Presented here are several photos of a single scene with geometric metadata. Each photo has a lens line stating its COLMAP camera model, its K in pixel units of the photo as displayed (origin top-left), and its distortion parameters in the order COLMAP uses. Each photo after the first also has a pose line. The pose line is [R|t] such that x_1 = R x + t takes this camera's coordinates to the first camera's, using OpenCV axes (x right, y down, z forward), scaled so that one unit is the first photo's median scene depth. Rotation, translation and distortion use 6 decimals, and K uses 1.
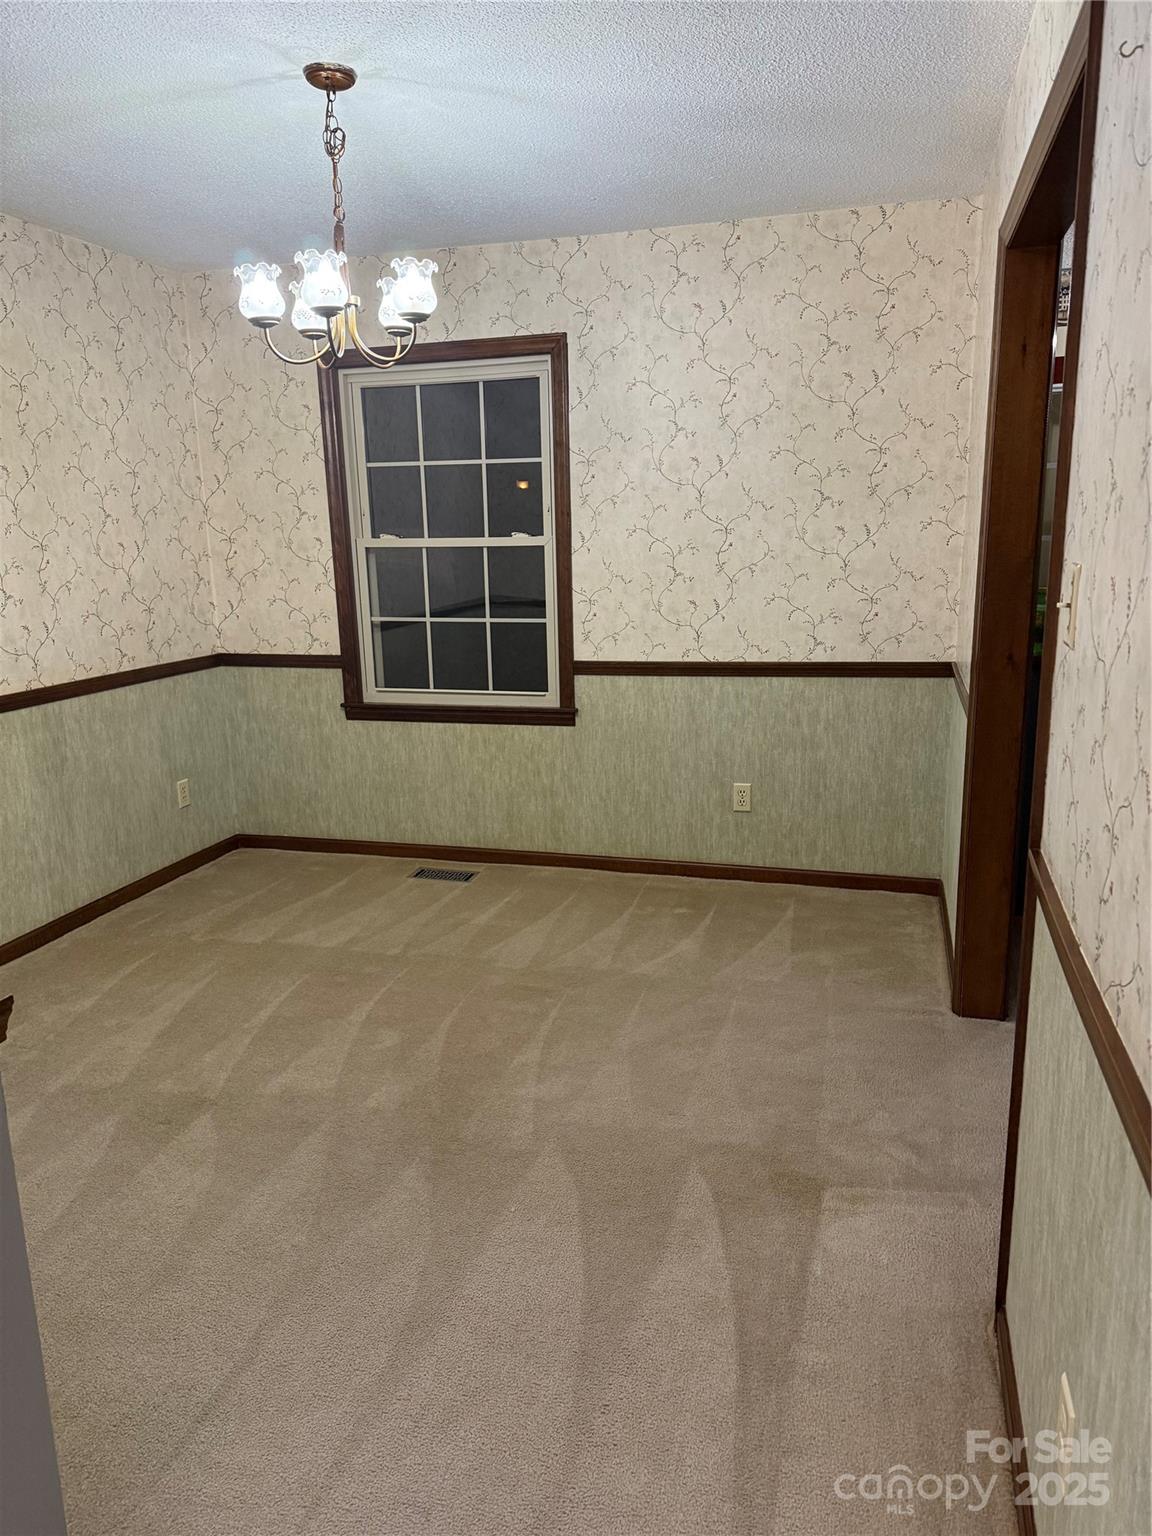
lens RADIAL K [[1065.4, 0, 576.0], [0, 1065.4, 768.0], [0, 0, 1]] dist [0.184172, -0.381038]
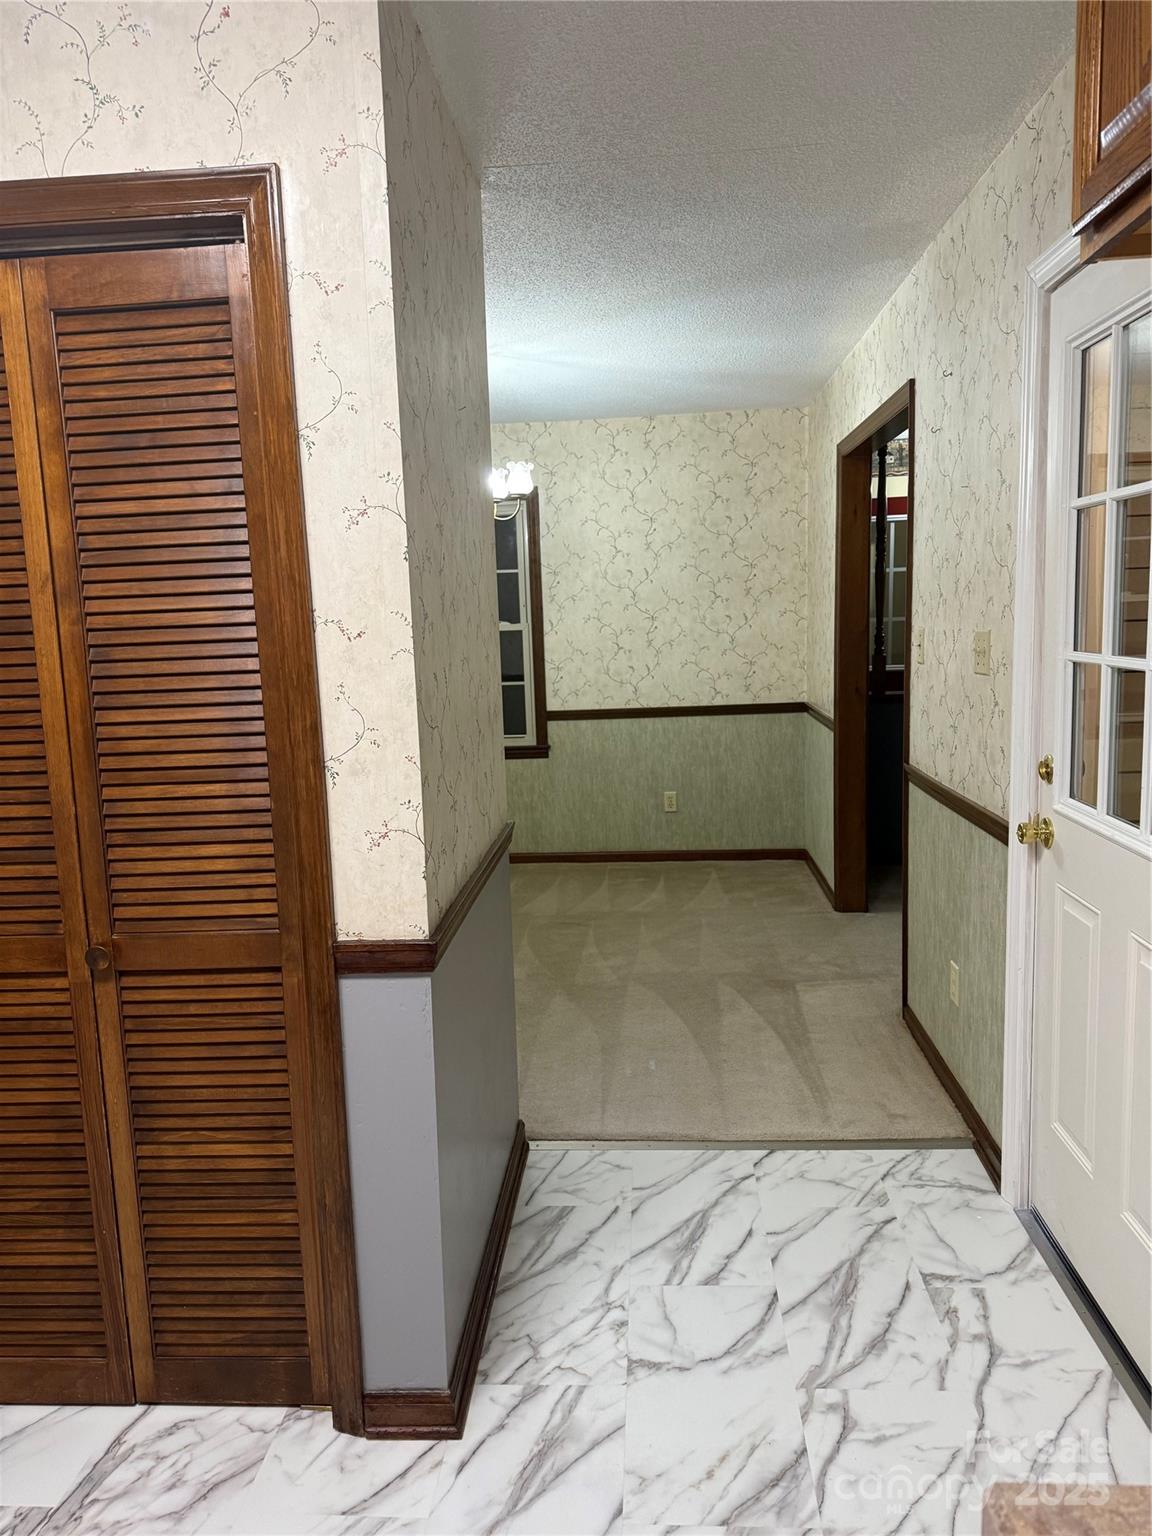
lens RADIAL K [[1065.4, 0, 576.0], [0, 1065.4, 768.0], [0, 0, 1]] dist [0.184172, -0.381038]
pose [[0.978975, -0.041585, 0.199698, -0.264402], [0.057655, 0.995490, -0.075339, 0.087144], [-0.195664, 0.085268, 0.976957, -0.389382]]
